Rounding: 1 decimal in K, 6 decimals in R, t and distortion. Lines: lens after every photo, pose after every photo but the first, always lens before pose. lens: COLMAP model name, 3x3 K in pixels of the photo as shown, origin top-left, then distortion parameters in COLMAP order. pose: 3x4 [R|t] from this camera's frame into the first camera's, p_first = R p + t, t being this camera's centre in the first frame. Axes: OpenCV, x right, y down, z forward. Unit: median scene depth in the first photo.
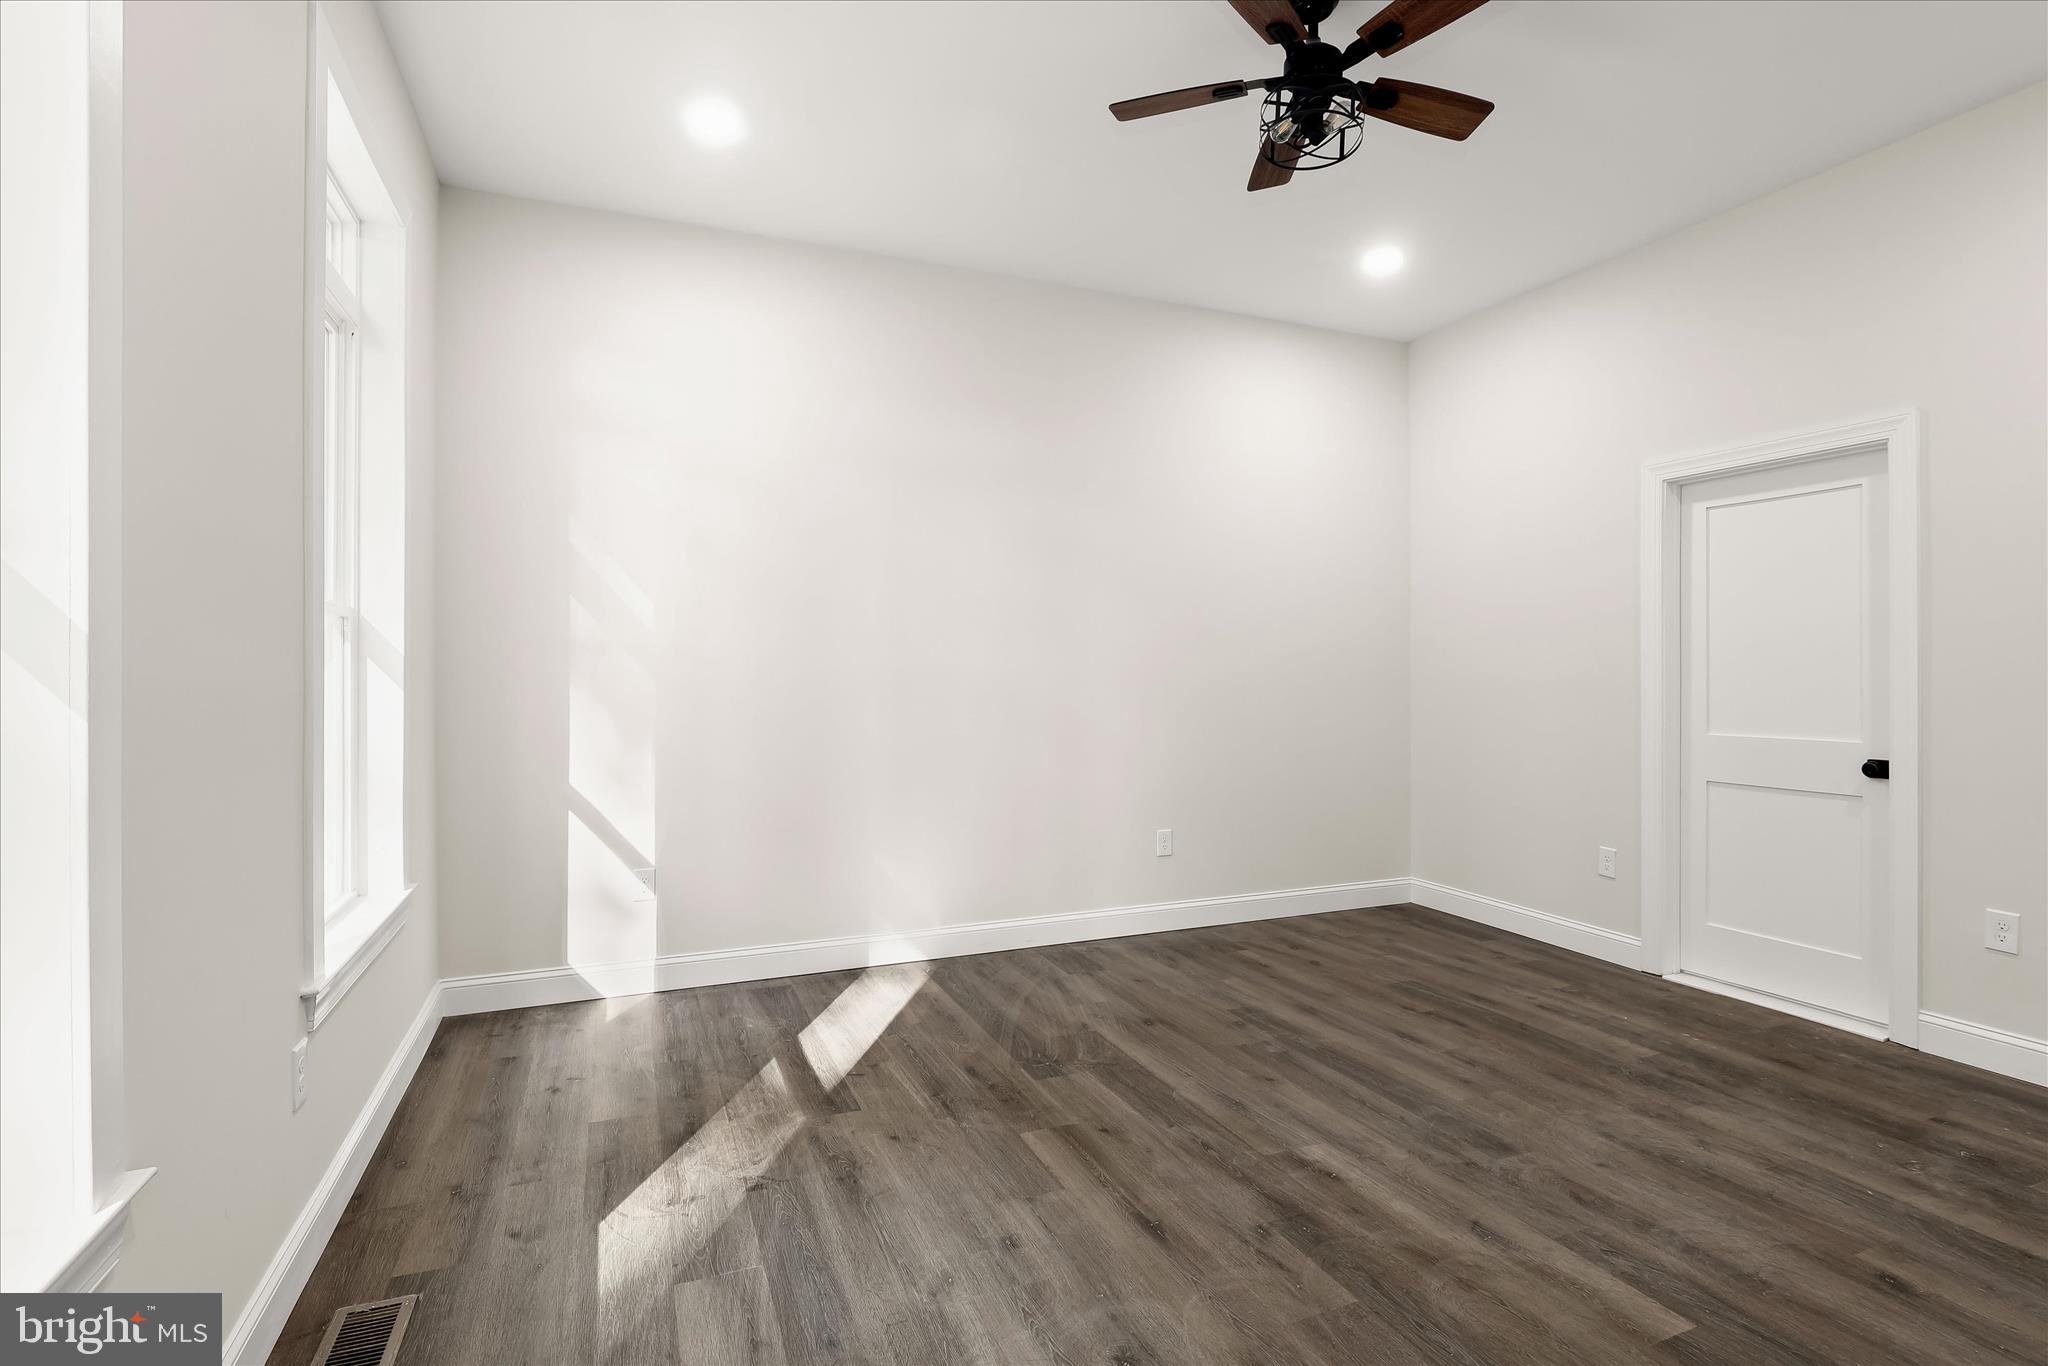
lens RADIAL K [[976.9, 0, 1032.0], [0, 976.9, 687.0], [0, 0, 1]] dist [-0.016437, 0.003404]
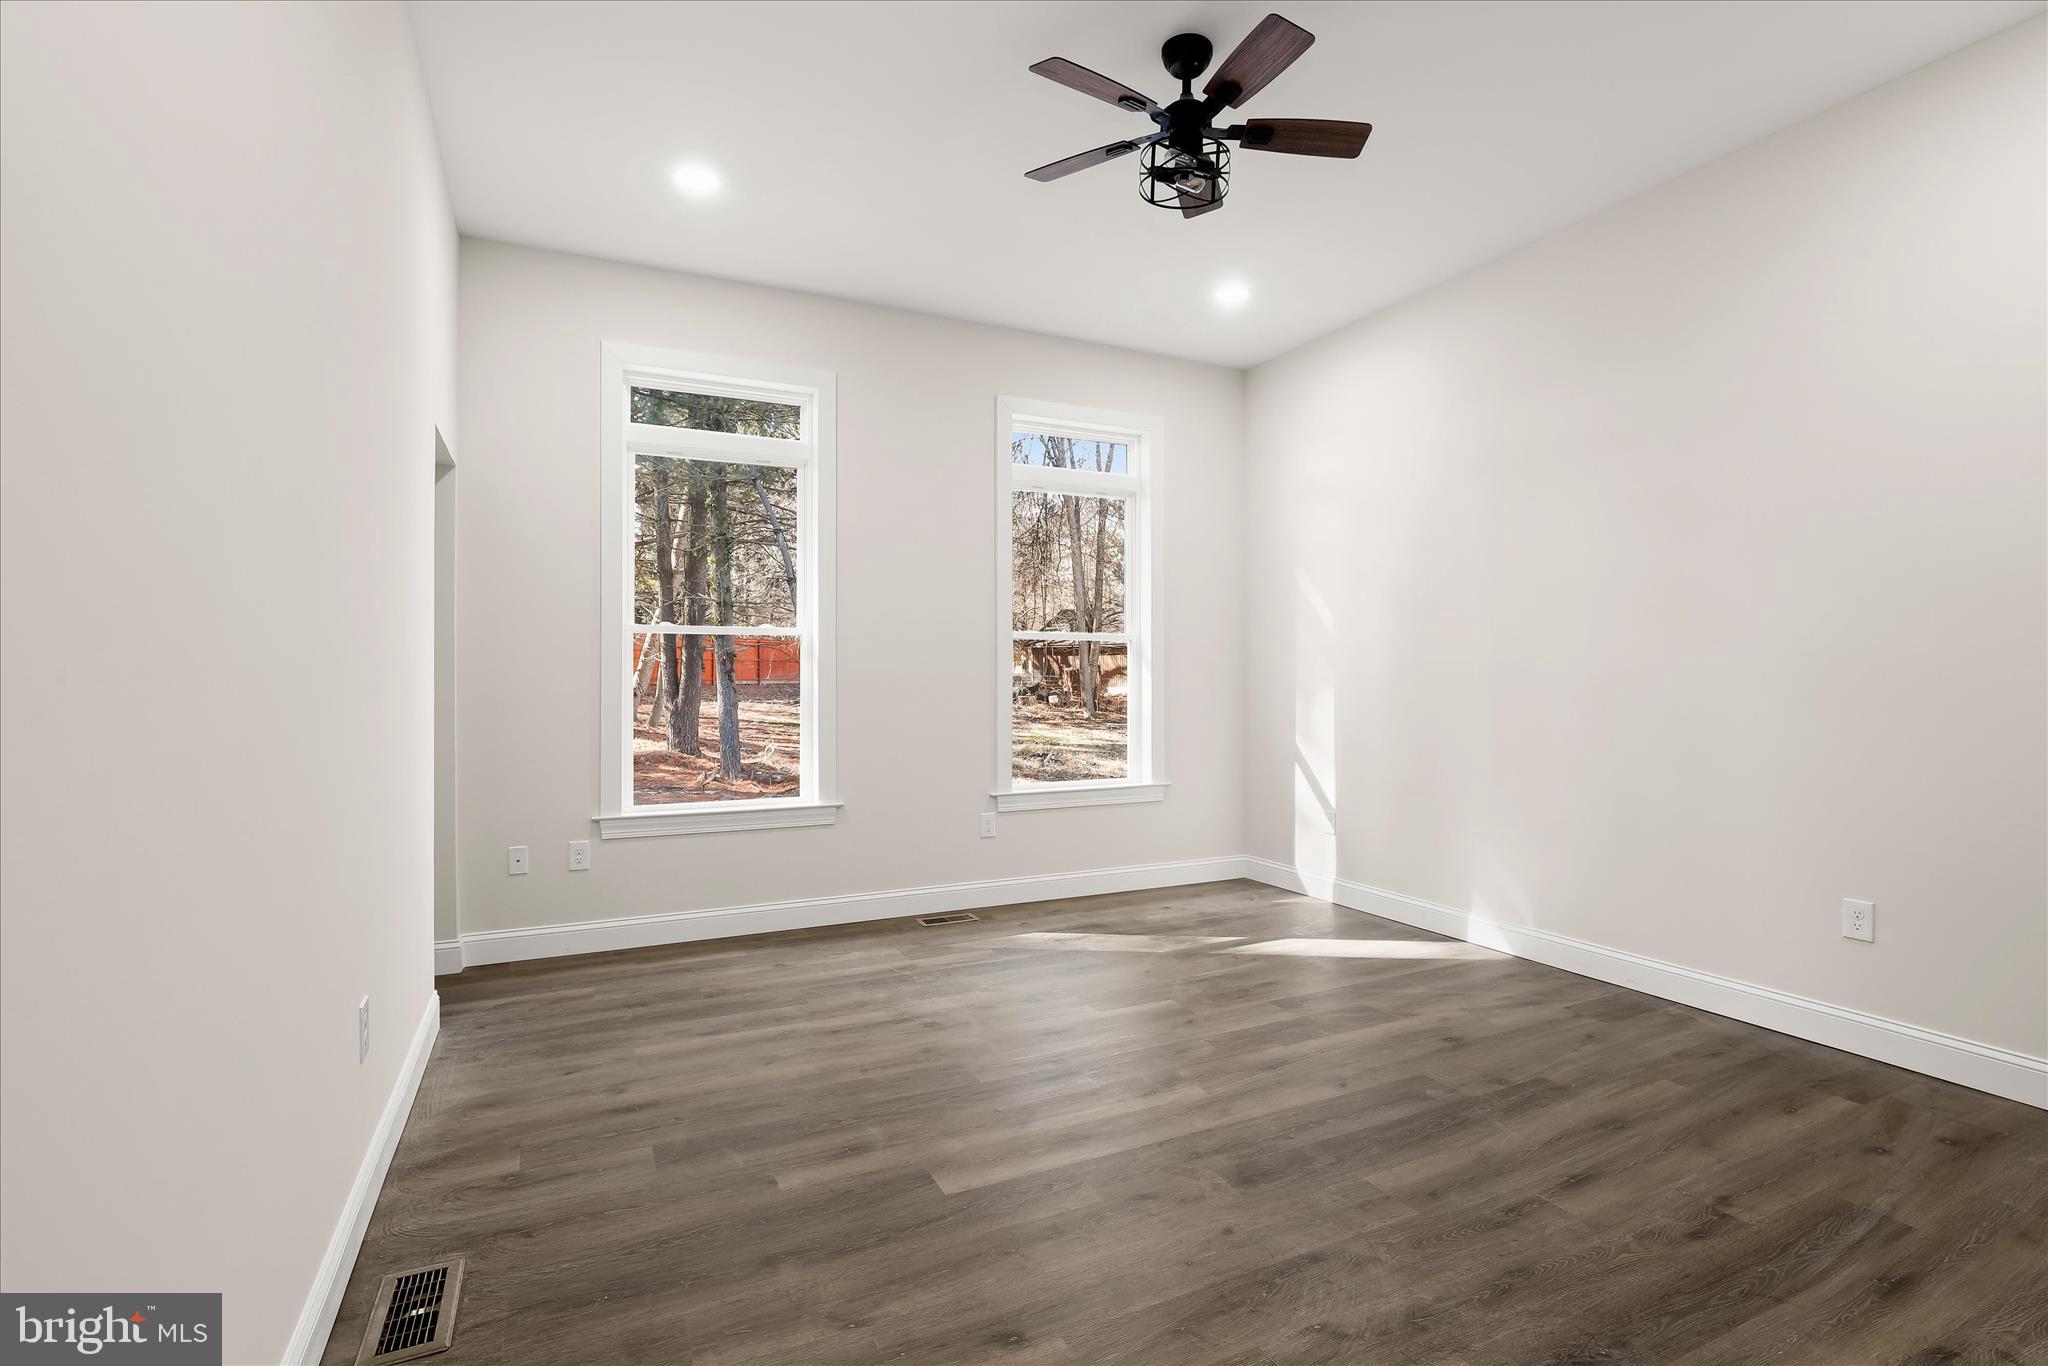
lens RADIAL K [[976.9, 0, 1036.3], [0, 976.9, 678.5], [0, 0, 1]] dist [-0.016437, 0.003404]
pose [[0.050308, 0.002665, -0.998730, 1.035949], [-0.012787, 0.999916, 0.002024, 0.003968], [0.998652, 0.012669, 0.050338, 0.563248]]
